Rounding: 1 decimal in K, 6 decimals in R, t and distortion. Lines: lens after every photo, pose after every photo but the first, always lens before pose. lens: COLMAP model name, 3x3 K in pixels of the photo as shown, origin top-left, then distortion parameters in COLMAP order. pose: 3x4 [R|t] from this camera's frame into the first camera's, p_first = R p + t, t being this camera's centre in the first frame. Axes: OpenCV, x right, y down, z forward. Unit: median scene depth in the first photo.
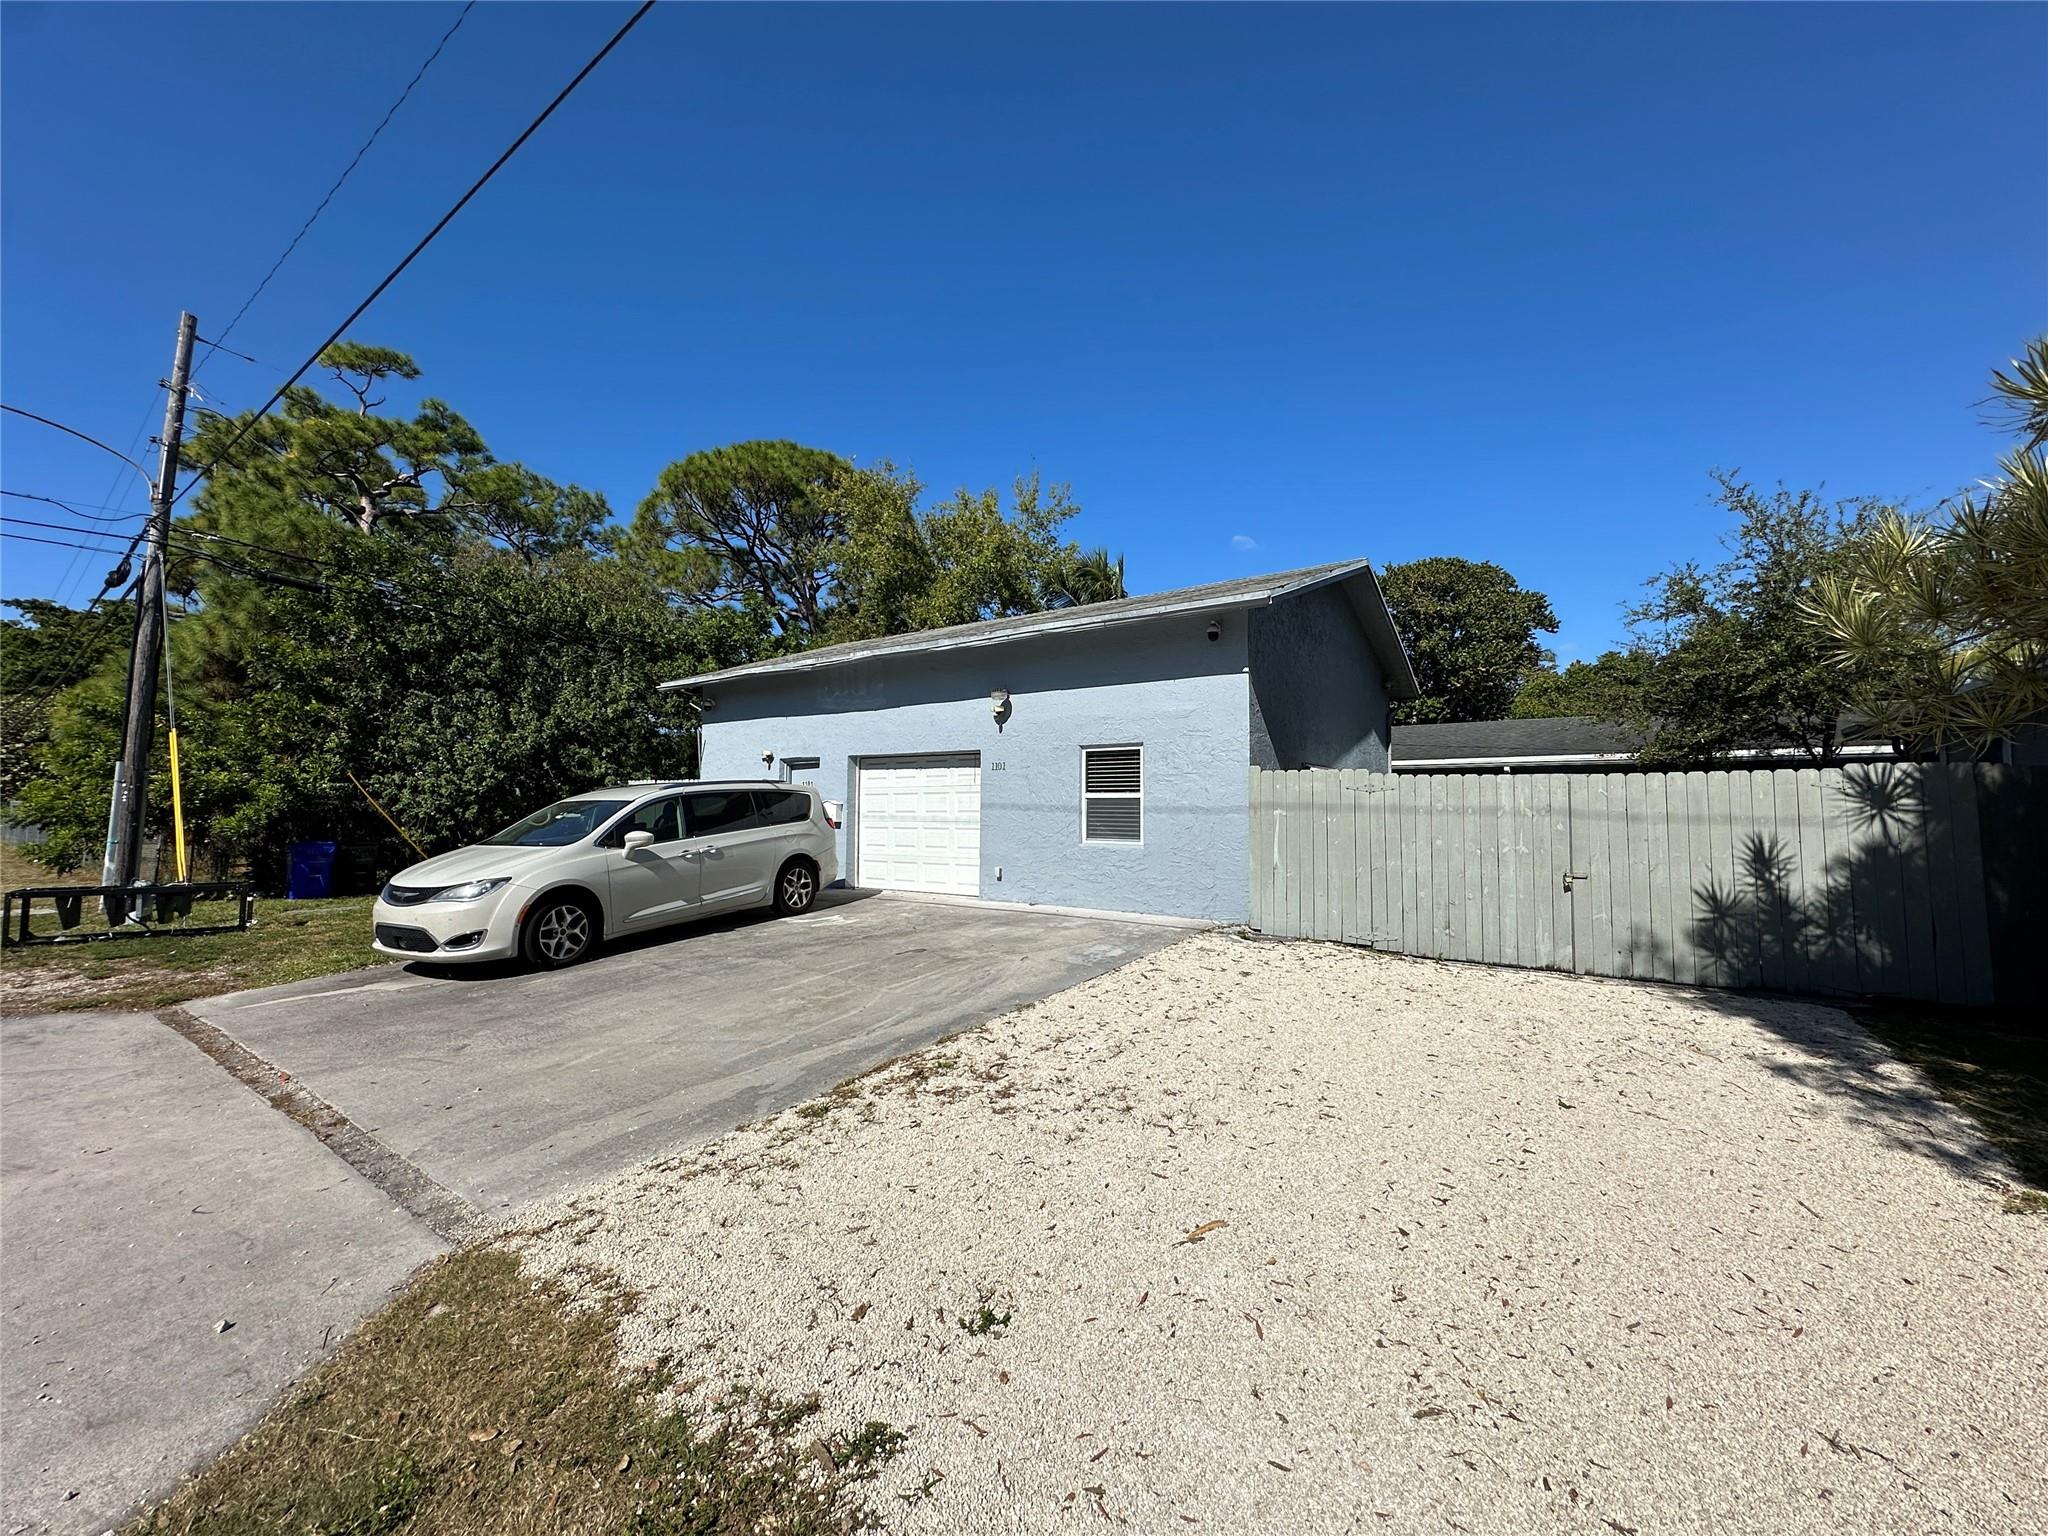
lens RADIAL K [[816.4, 0, 1003.0], [0, 816.4, 768.0], [0, 0, 1]] dist [-0.004317, 0.001217]
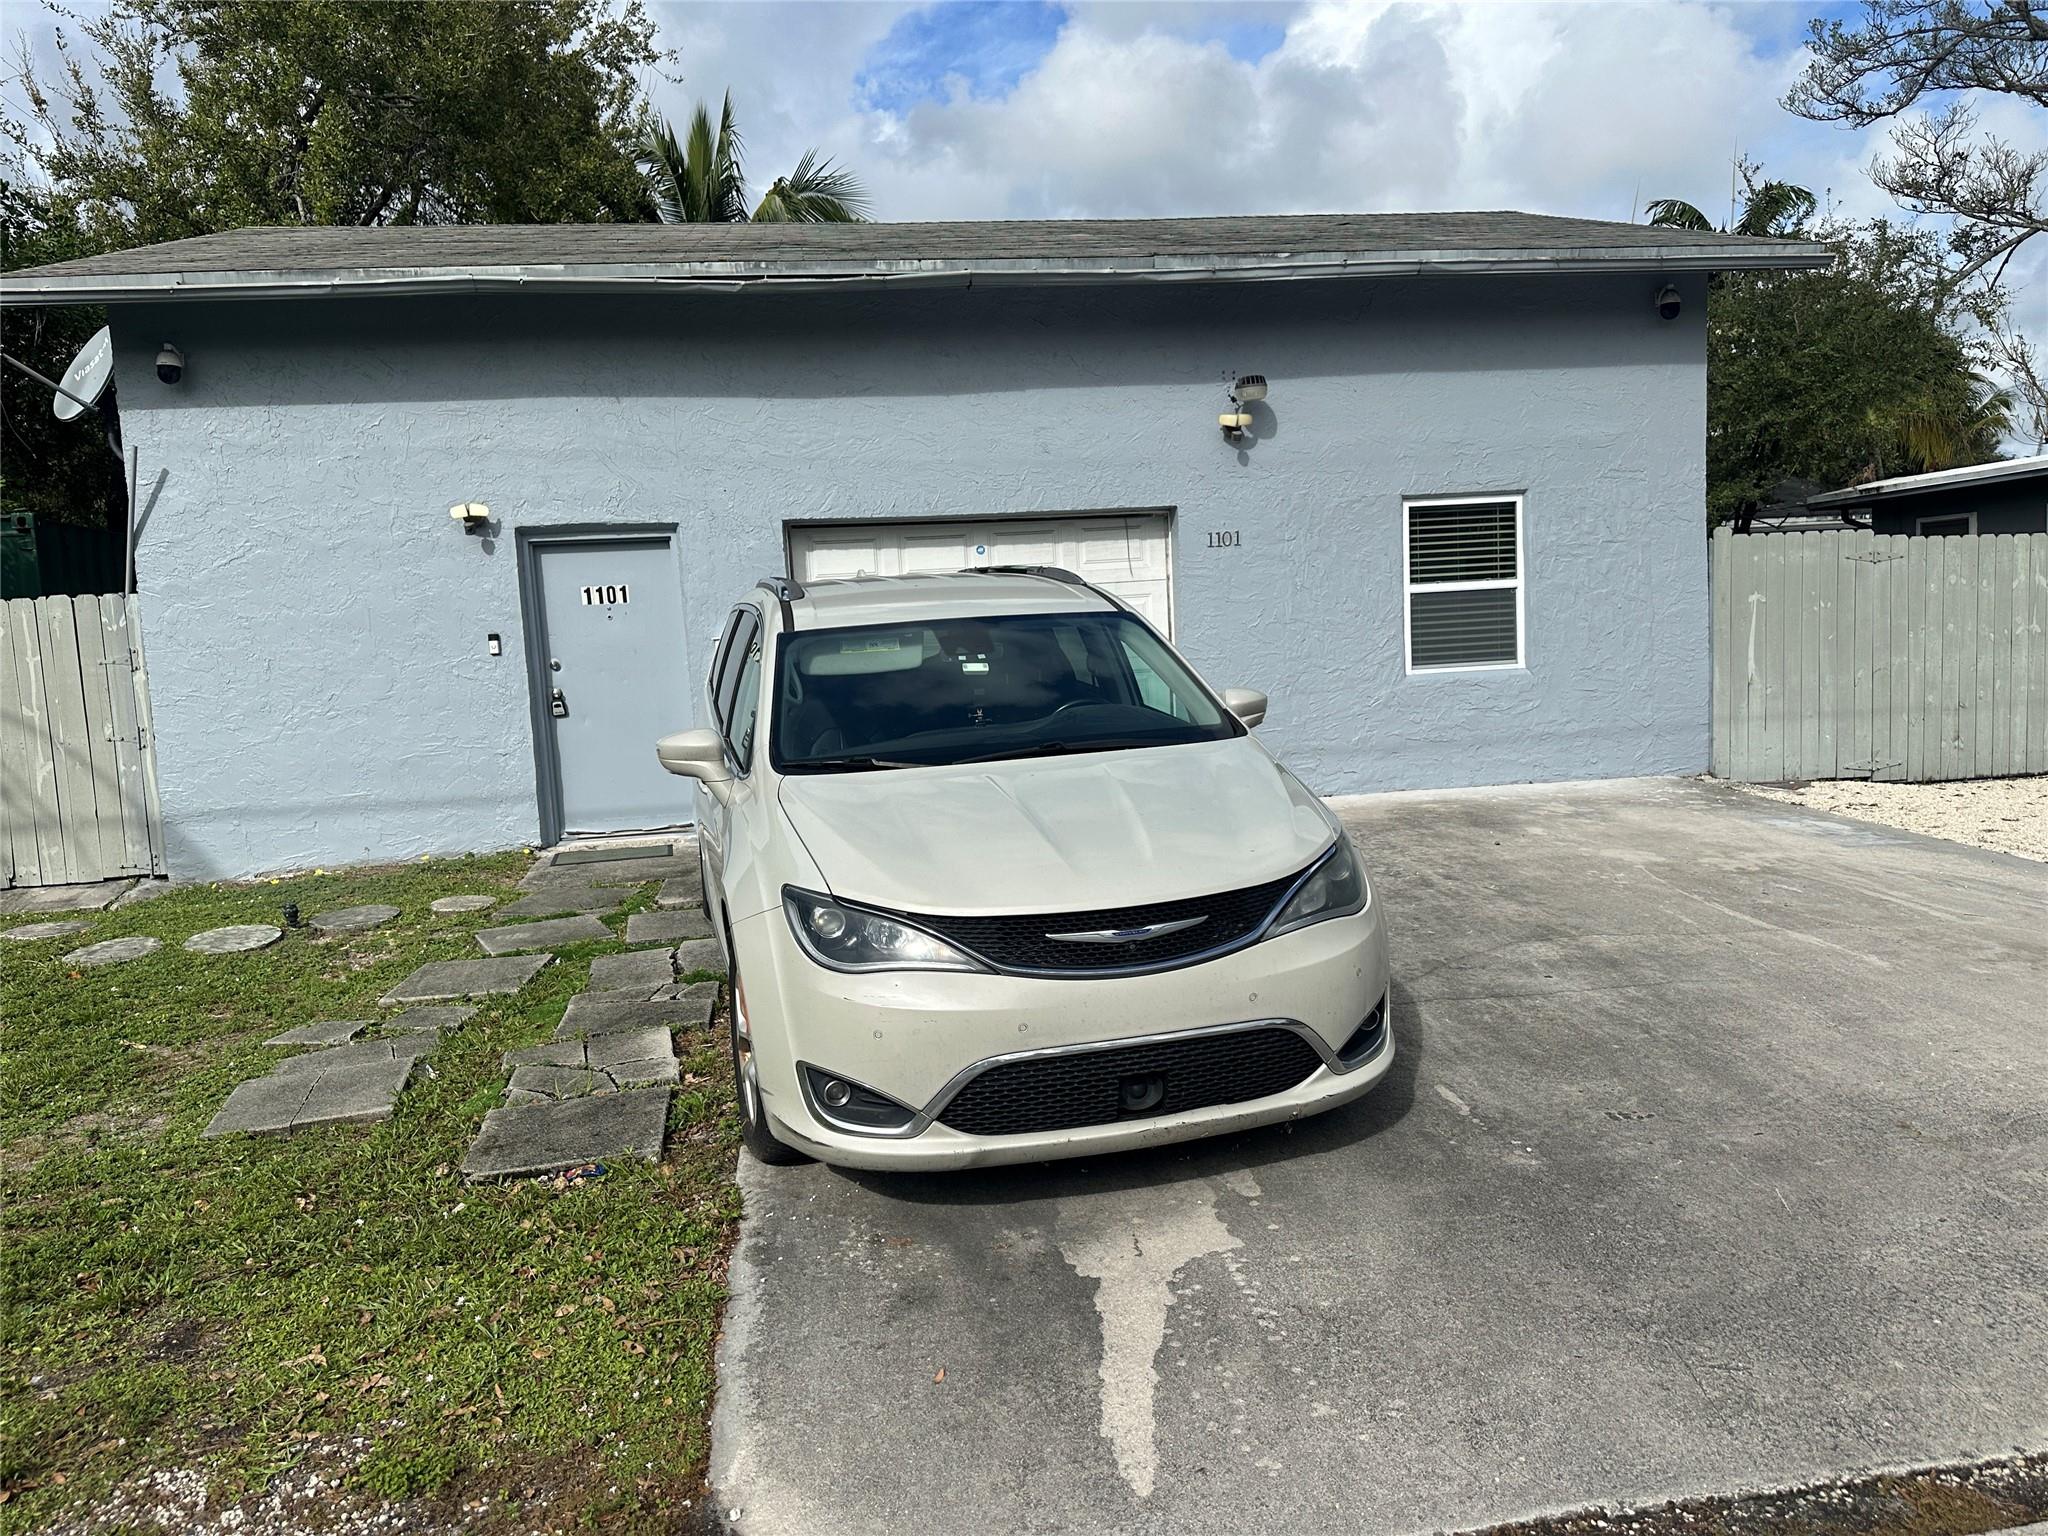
lens RADIAL K [[1435.1, 0, 1017.5], [0, 1435.1, 759.5], [0, 0, 1]] dist [0.048431, -0.047258]
pose [[0.717620, -0.098738, 0.689400, -0.784080], [0.021550, 0.992573, 0.119727, 0.026807], [-0.696101, -0.071062, 0.714418, 0.495641]]
